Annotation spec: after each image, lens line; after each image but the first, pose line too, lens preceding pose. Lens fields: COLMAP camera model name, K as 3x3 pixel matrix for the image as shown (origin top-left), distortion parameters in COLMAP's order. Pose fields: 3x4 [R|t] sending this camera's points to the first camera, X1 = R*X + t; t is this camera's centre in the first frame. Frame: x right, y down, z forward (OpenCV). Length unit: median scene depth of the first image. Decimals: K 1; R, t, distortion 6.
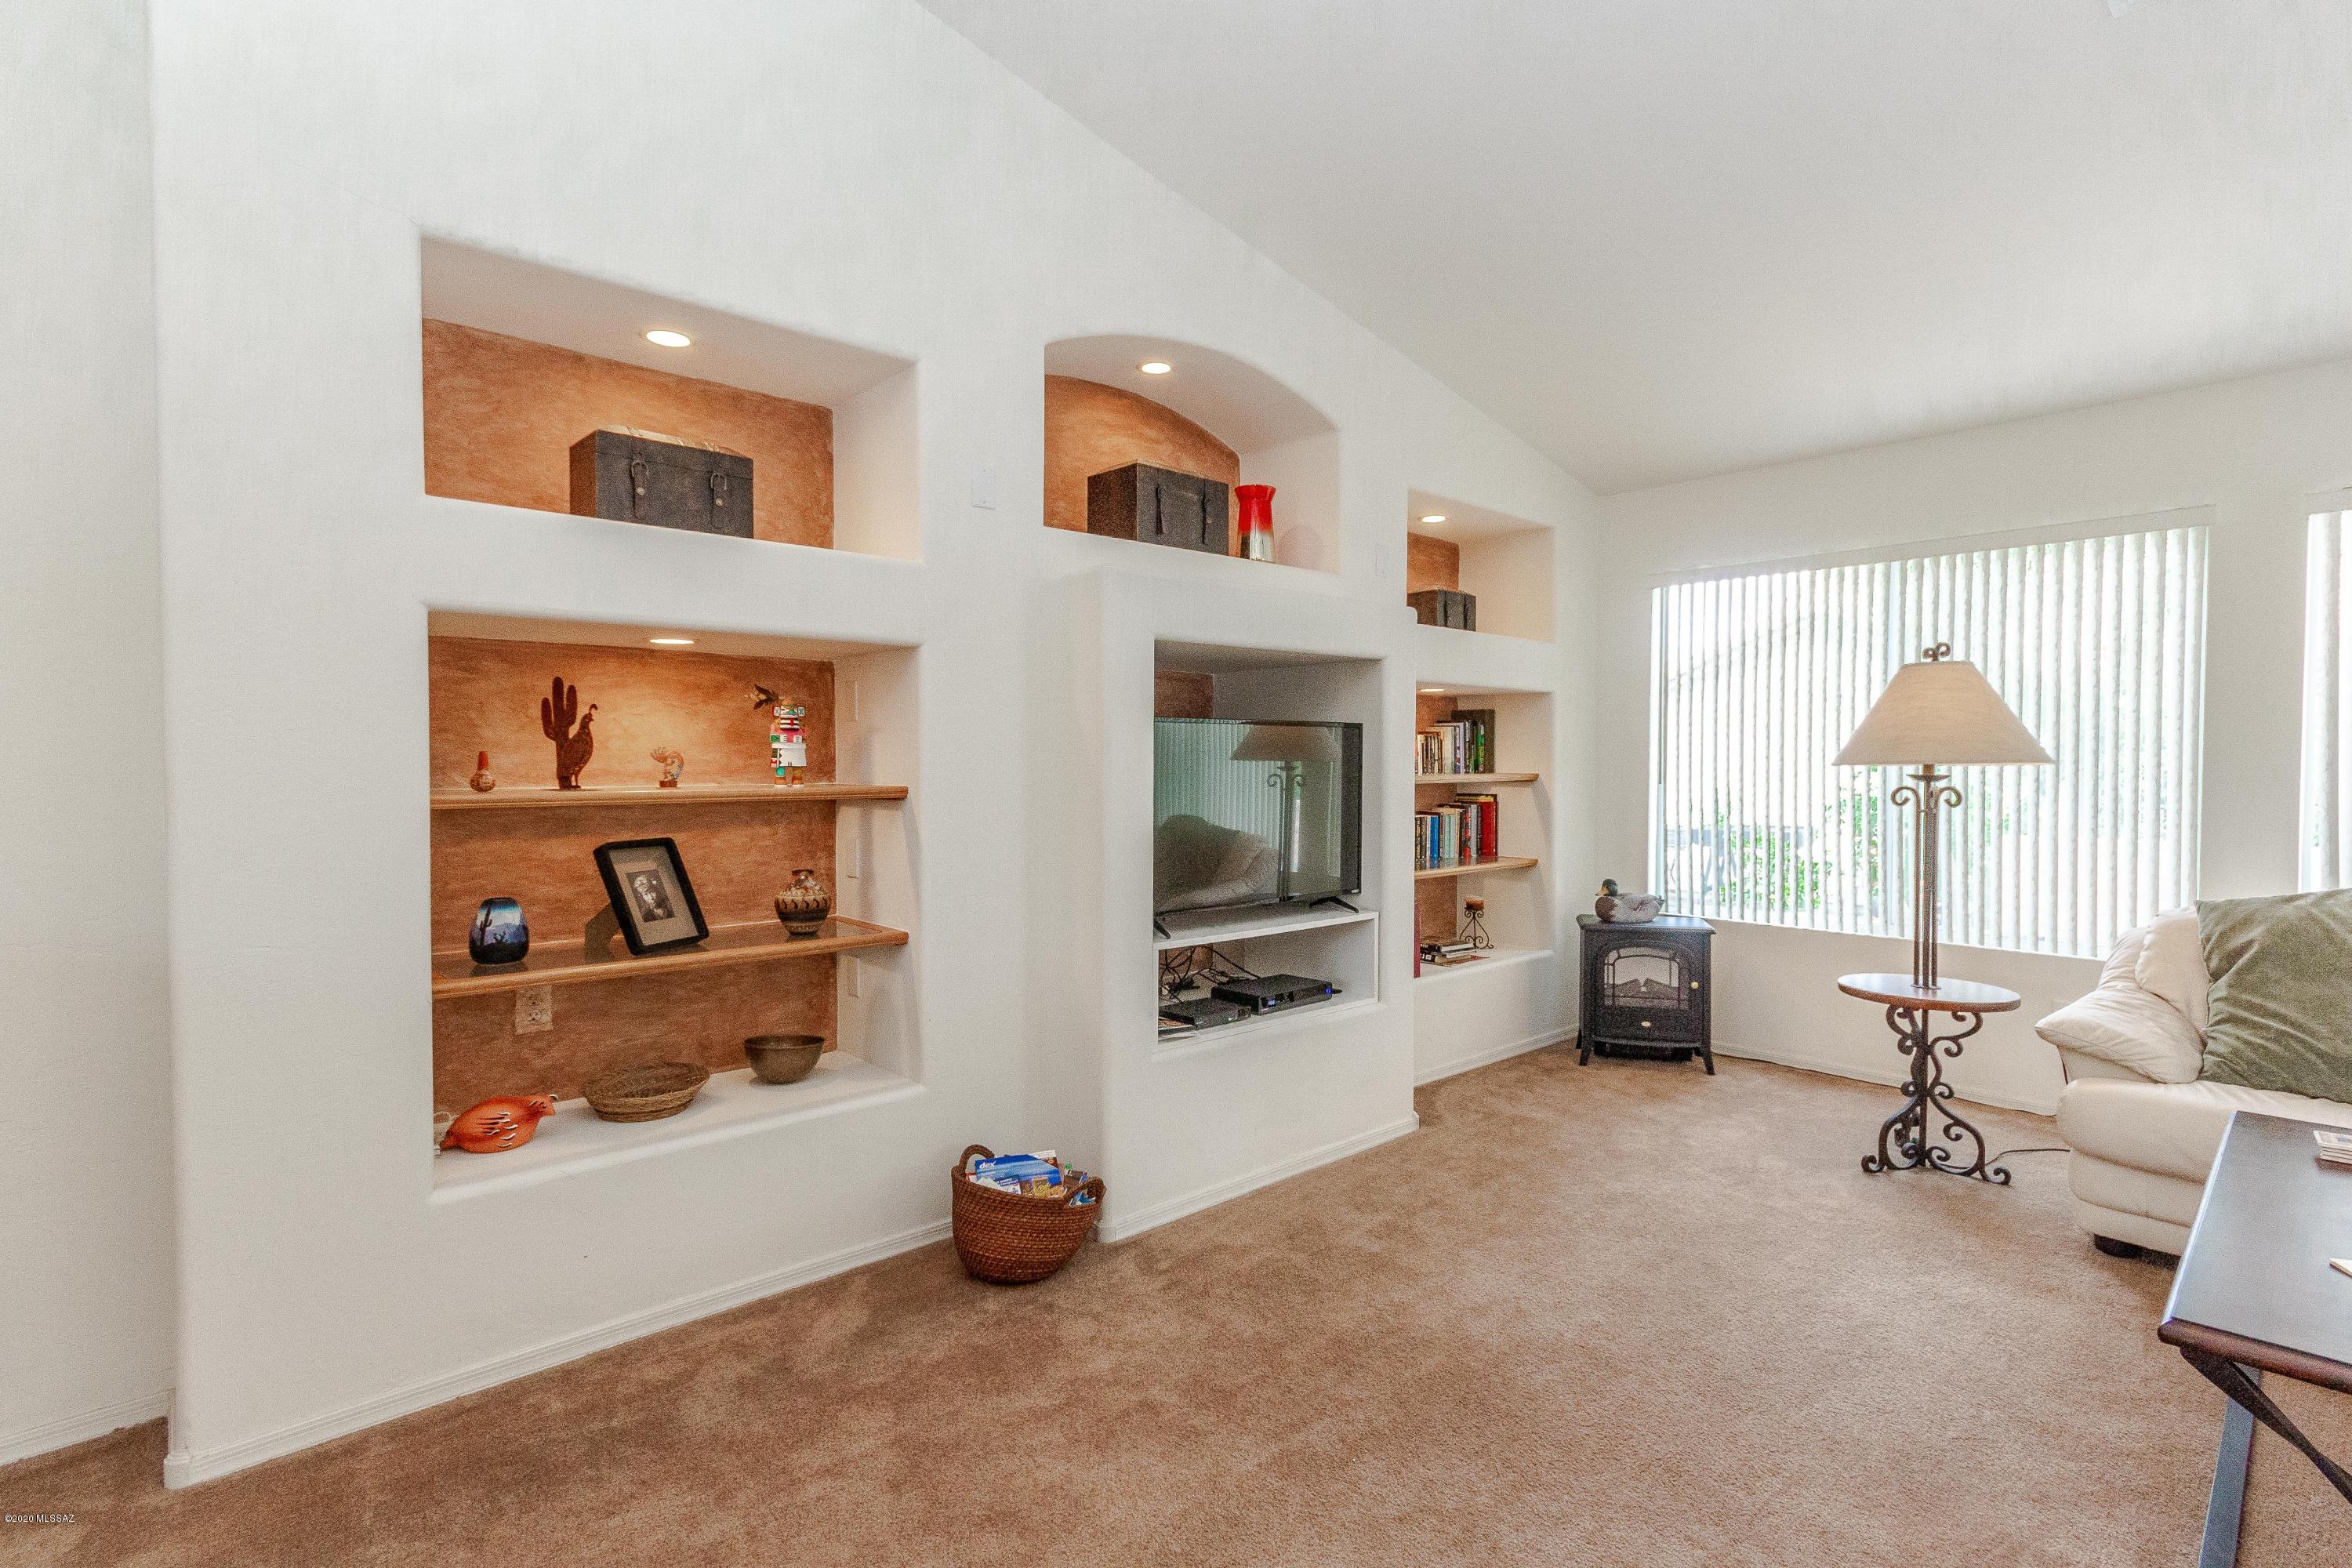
lens RADIAL K [[1114.9, 0, 1182.6], [0, 1114.9, 781.0], [0, 0, 1]] dist [0.000062, 0.000074]
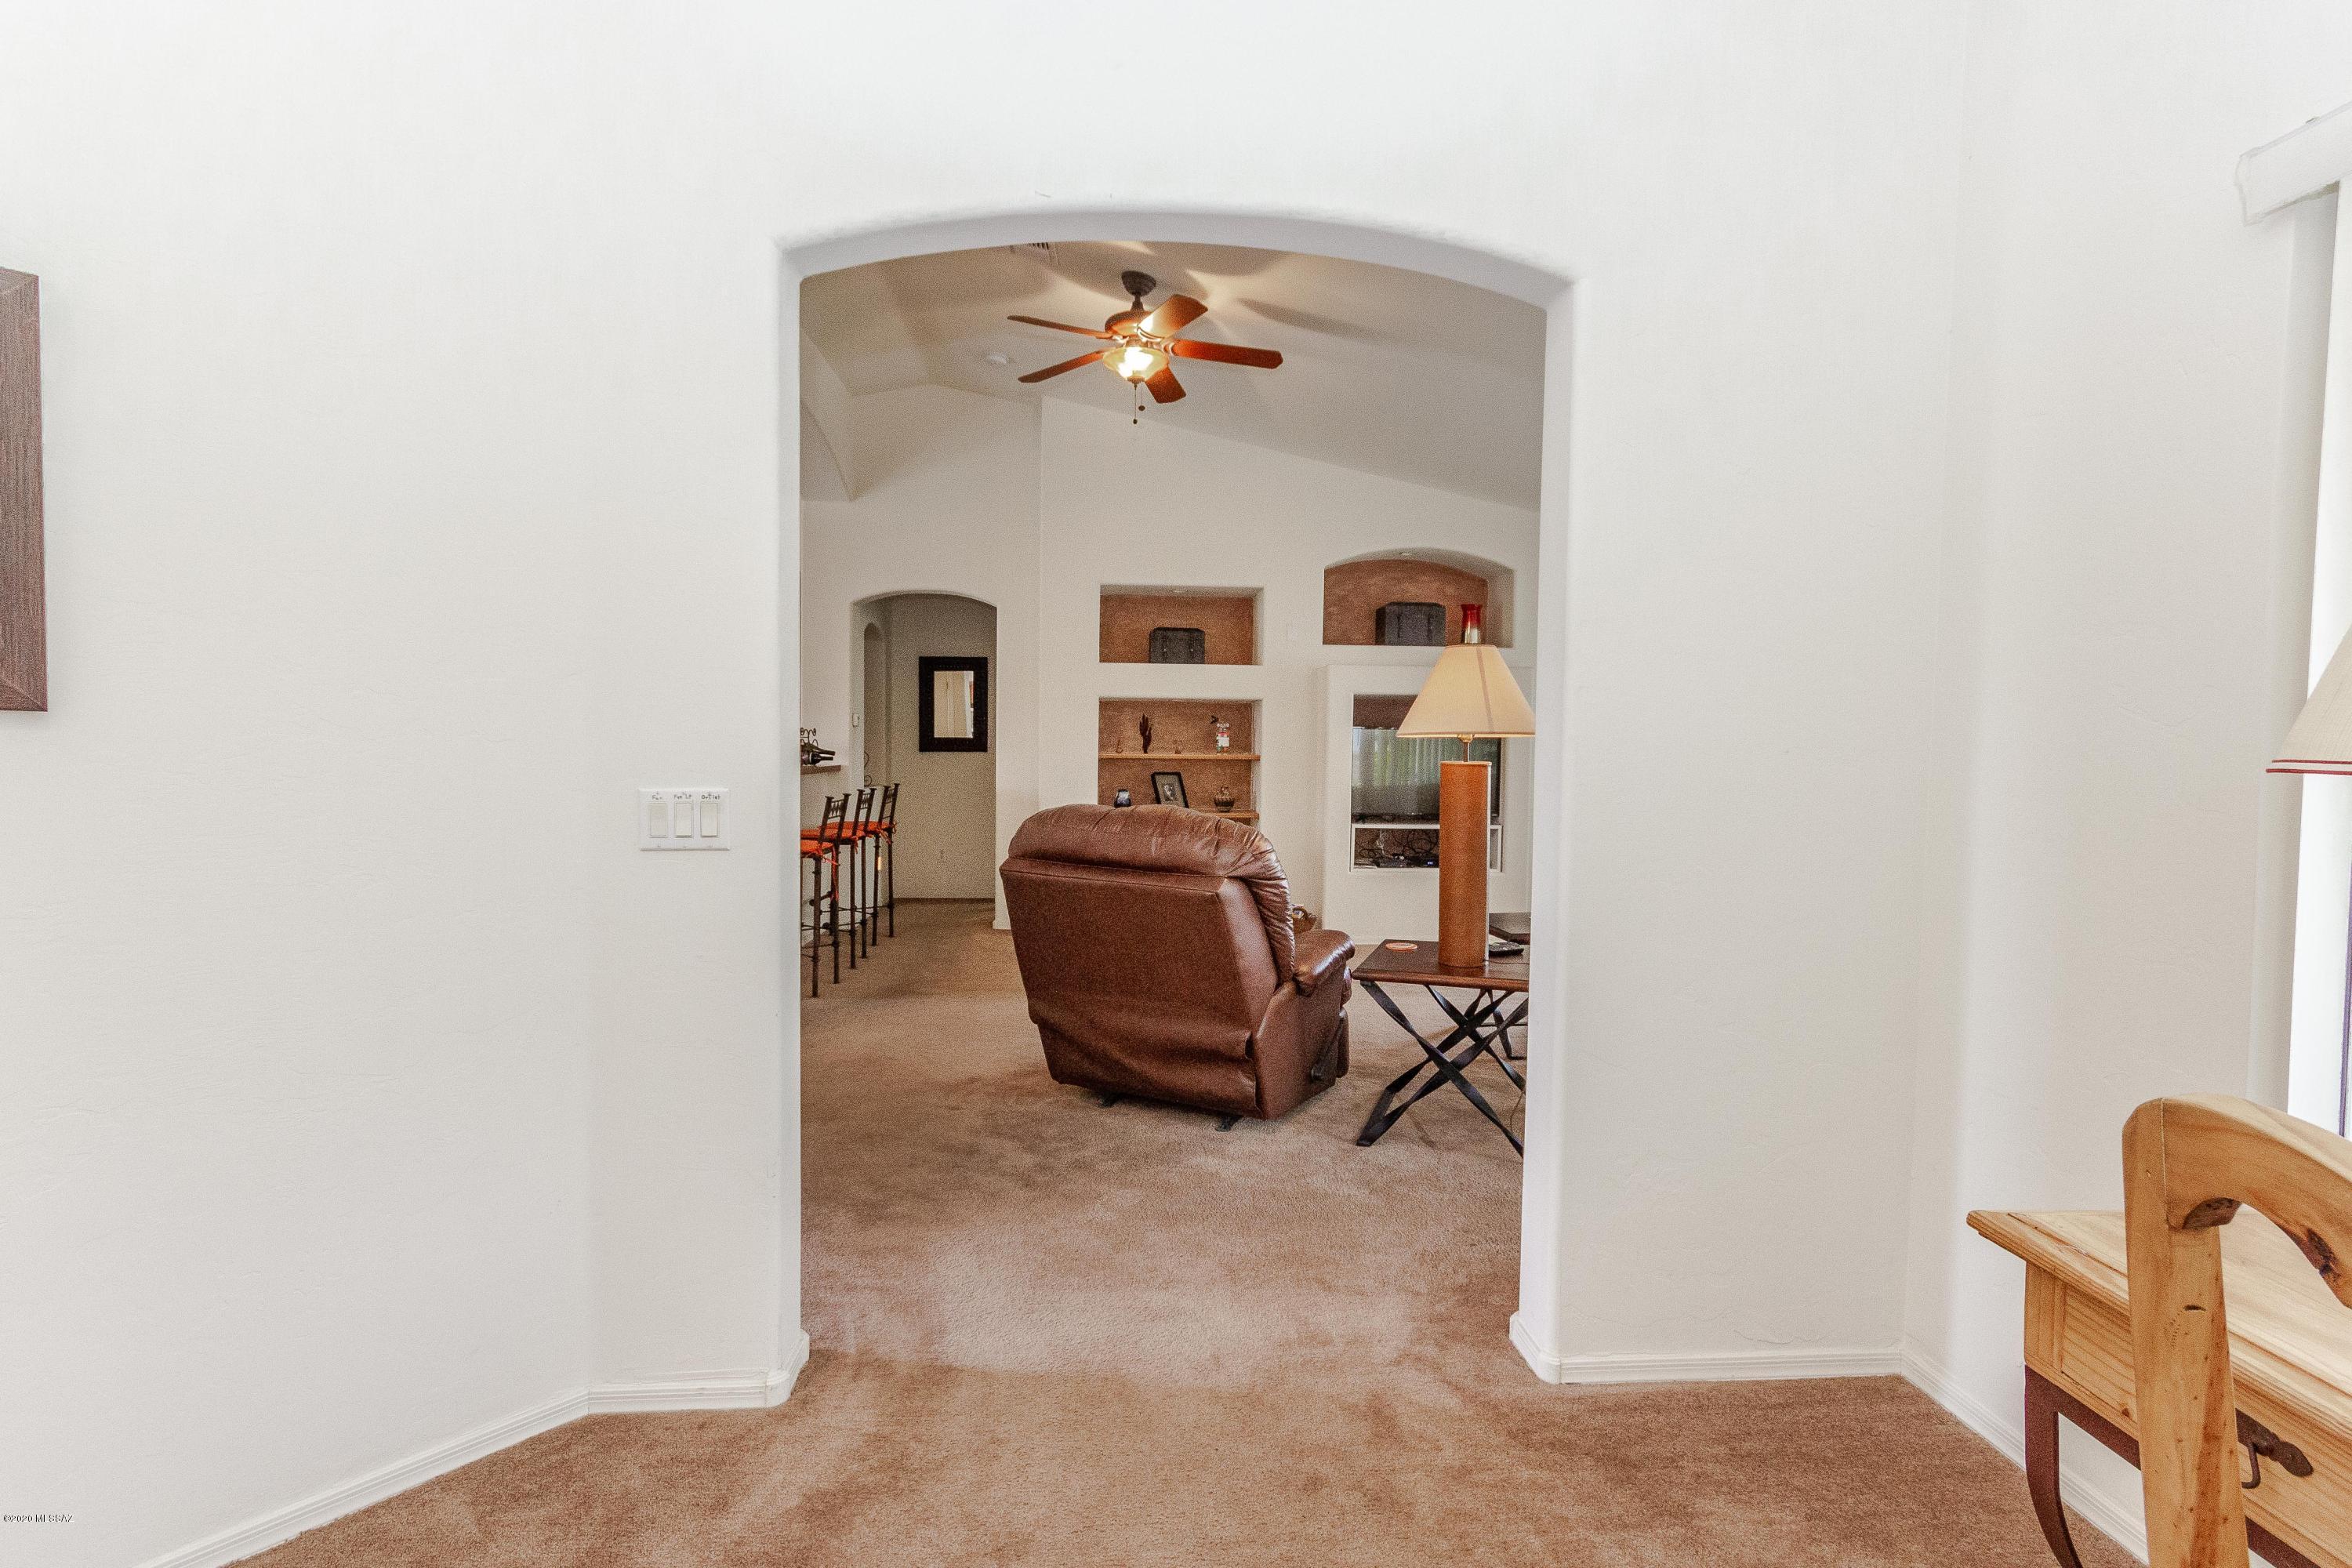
lens RADIAL K [[1114.9, 0, 1182.6], [0, 1114.9, 781.0], [0, 0, 1]] dist [0.000062, 0.000074]
pose [[0.789076, 0.027583, -0.613676, 0.782408], [-0.019491, 0.999613, 0.019867, 0.010946], [0.613986, -0.003716, 0.789308, -0.737934]]
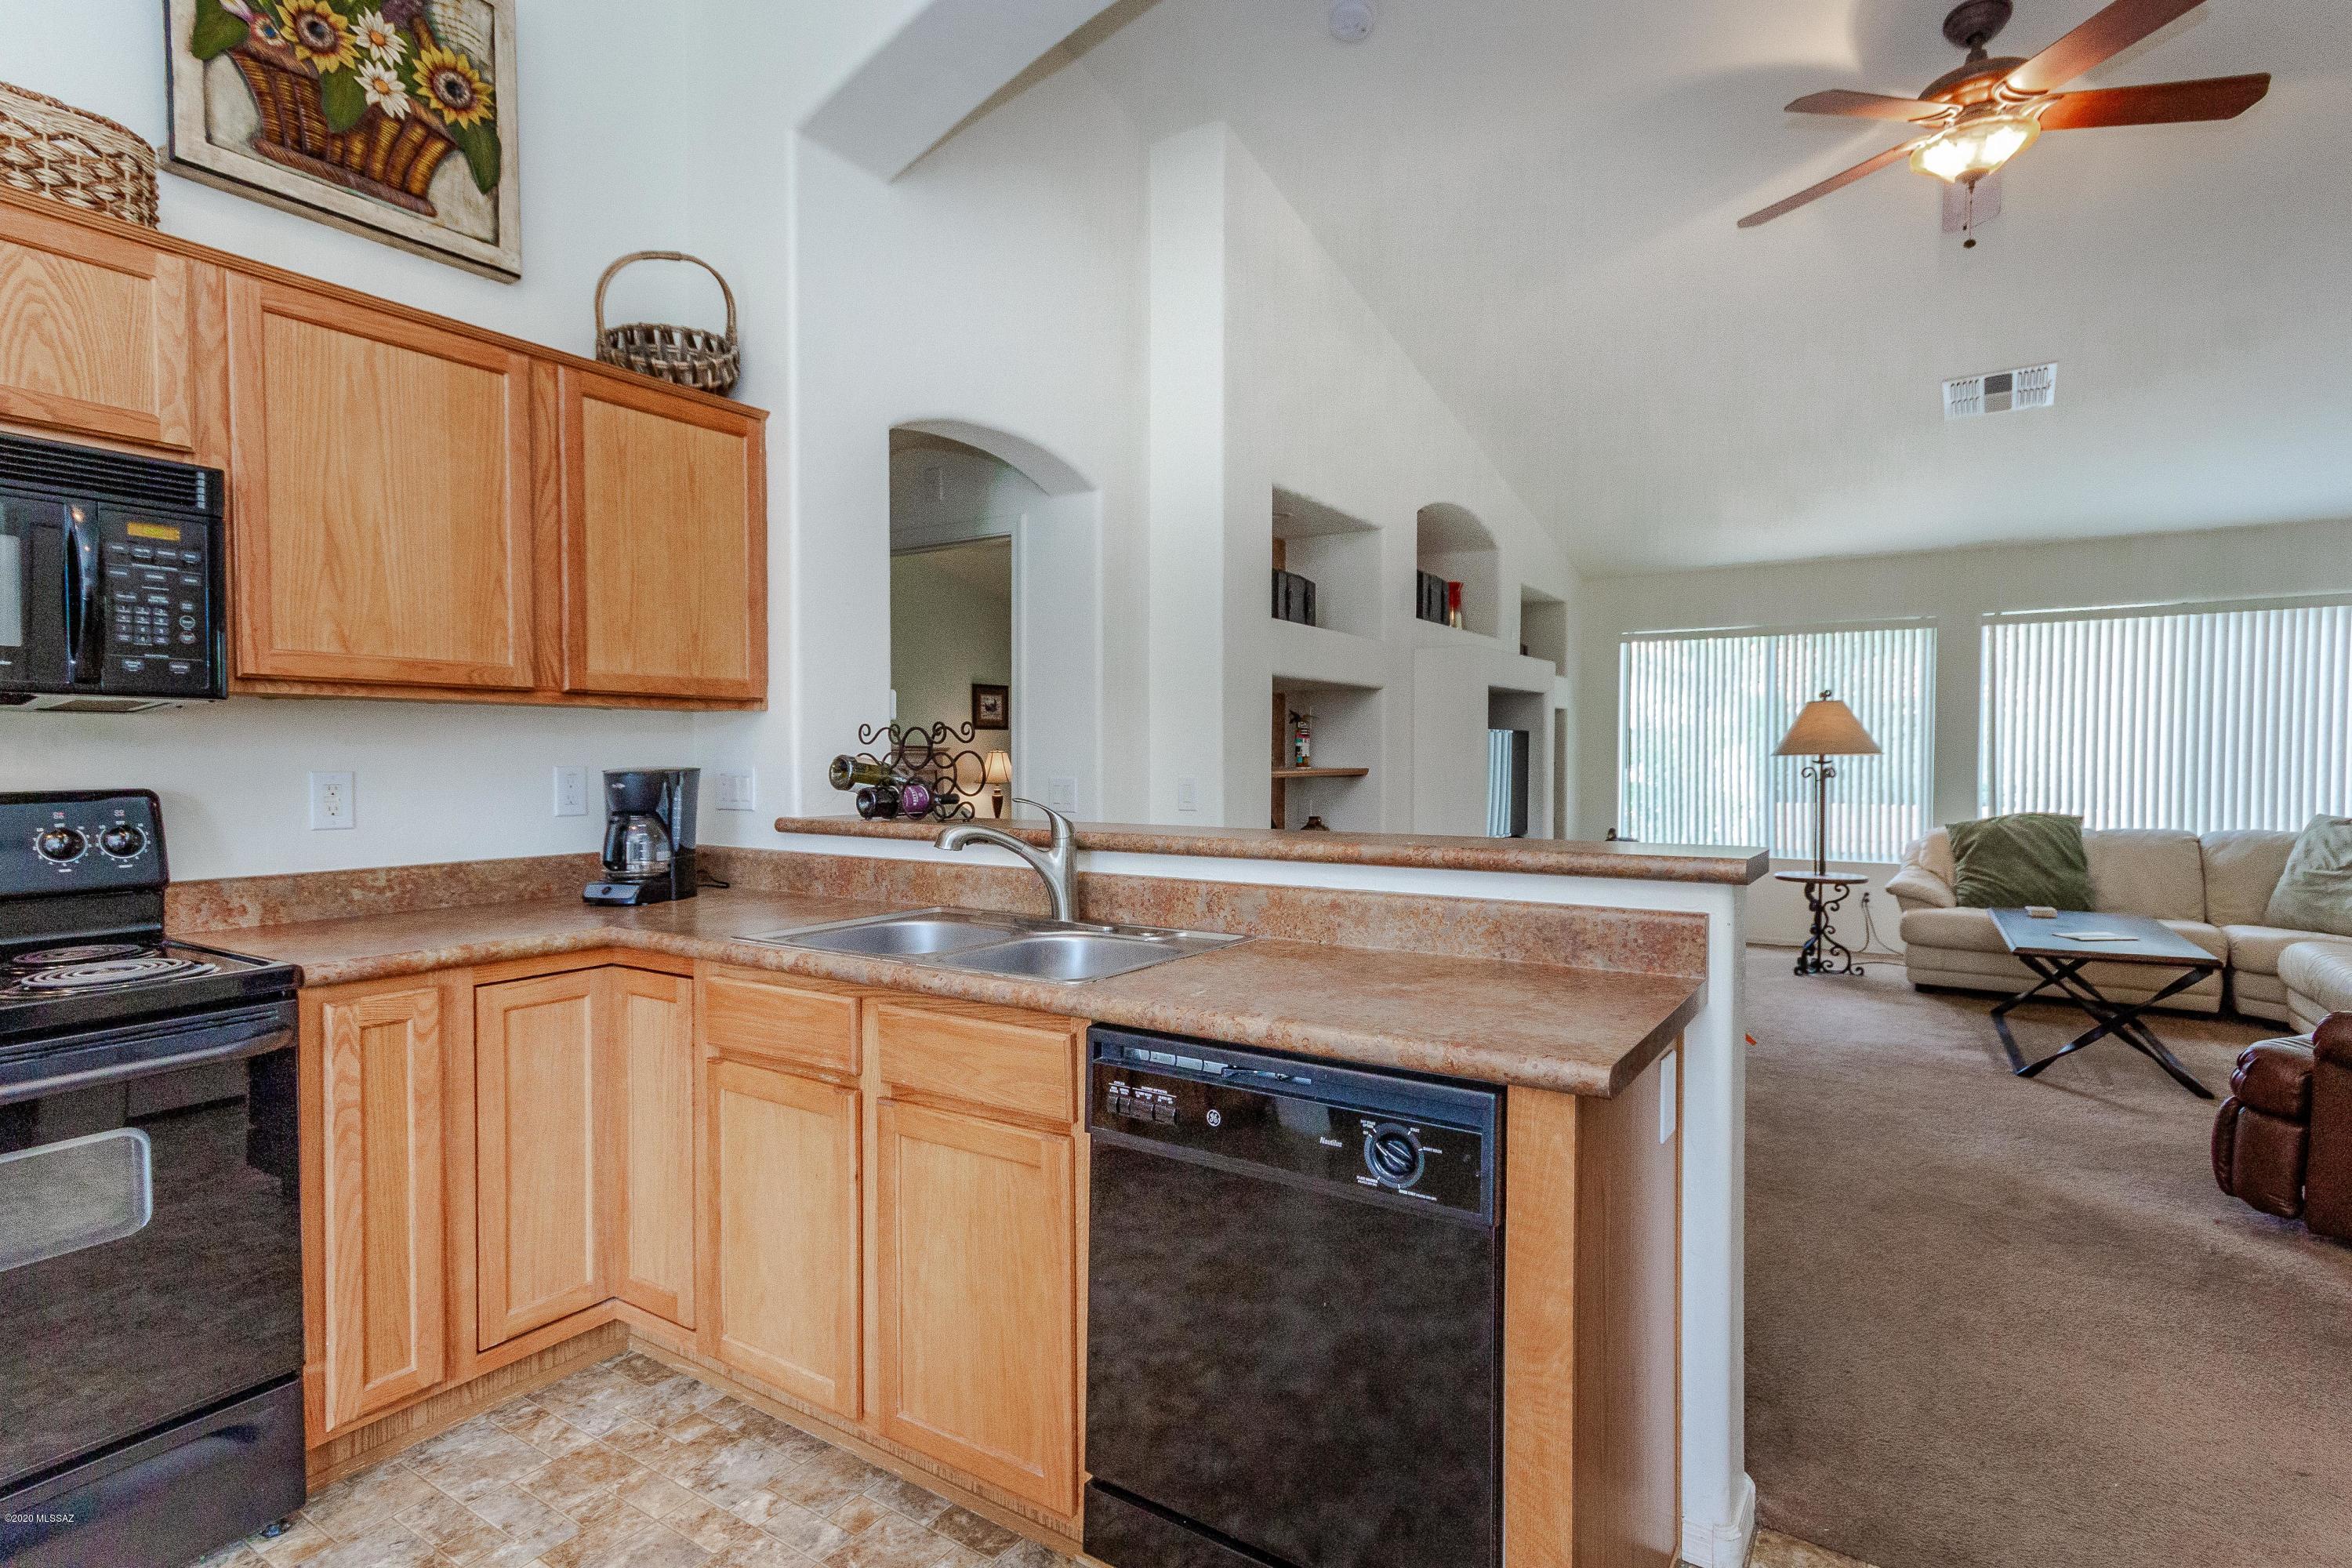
lens RADIAL K [[1168.9, 0, 1176.0], [0, 1168.9, 784.0], [0, 0, 1]] dist [0.010139, 0.000185]
pose [[0.965921, -0.007644, 0.258725, -0.692244], [0.005887, 0.999954, 0.007564, 0.009527], [-0.258771, -0.005783, 0.965921, -0.480932]]
